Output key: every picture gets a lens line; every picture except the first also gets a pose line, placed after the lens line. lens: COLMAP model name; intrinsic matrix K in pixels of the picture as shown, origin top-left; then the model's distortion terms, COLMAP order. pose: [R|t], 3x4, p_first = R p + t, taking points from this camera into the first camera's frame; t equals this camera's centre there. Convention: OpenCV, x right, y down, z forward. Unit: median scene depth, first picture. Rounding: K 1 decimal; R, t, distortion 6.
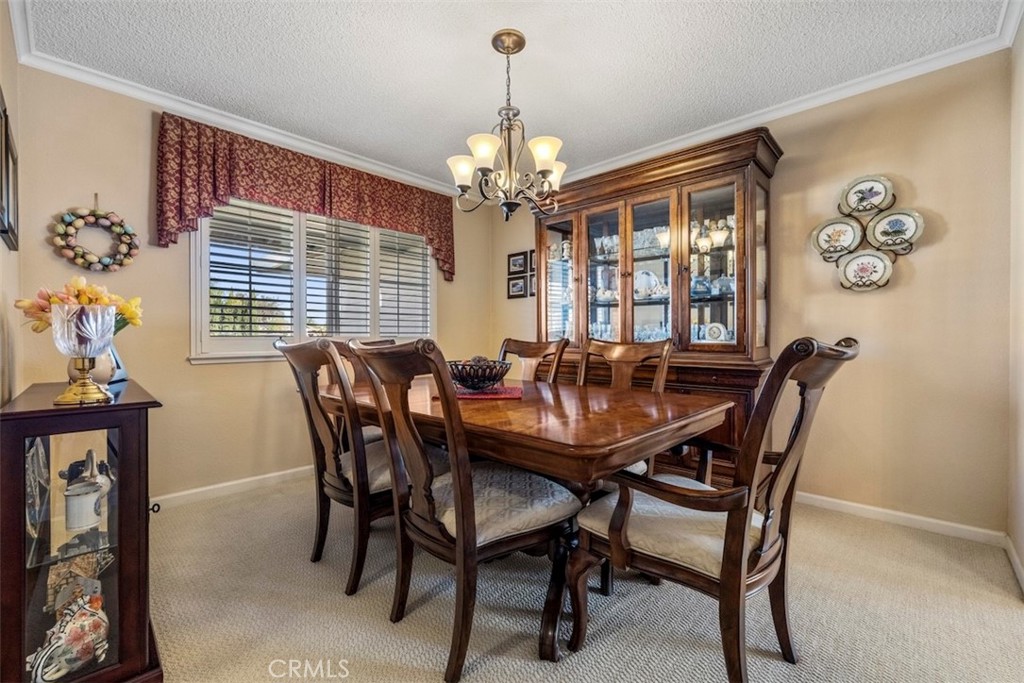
lens RADIAL K [[430.1, 0, 508.5], [0, 430.1, 341.1], [0, 0, 1]] dist [-0.002461, -0.000345]
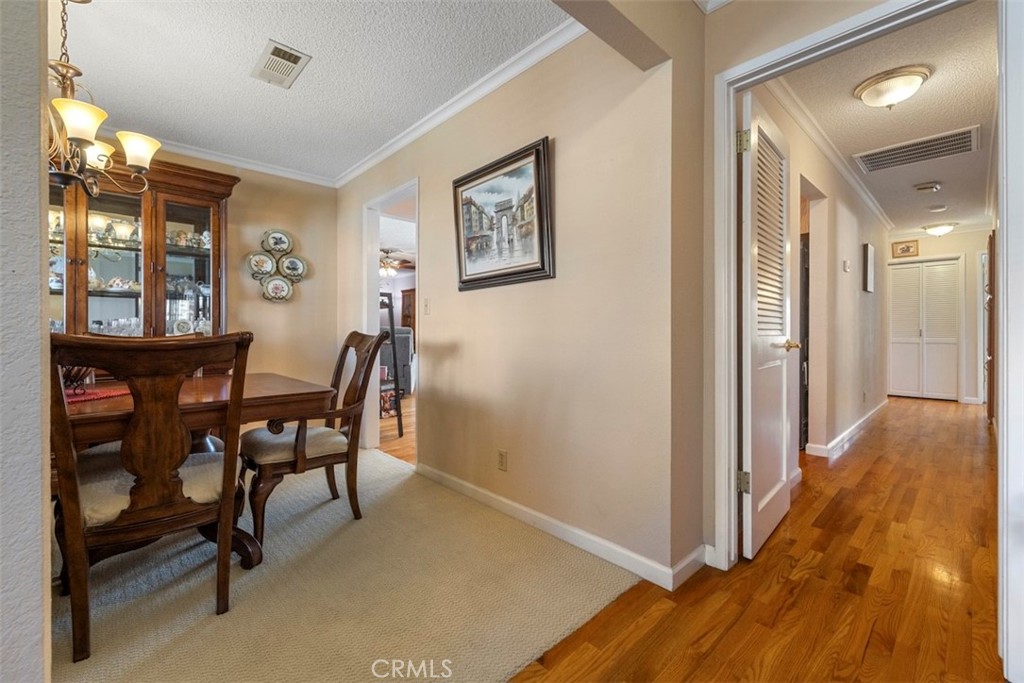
lens RADIAL K [[430.1, 0, 508.5], [0, 430.1, 336.1], [0, 0, 1]] dist [-0.002461, -0.000345]
pose [[0.055008, -0.004314, 0.998477, -0.697580], [0.007435, 0.999965, 0.003911, 0.008586], [-0.998458, 0.007208, 0.055038, 0.069296]]
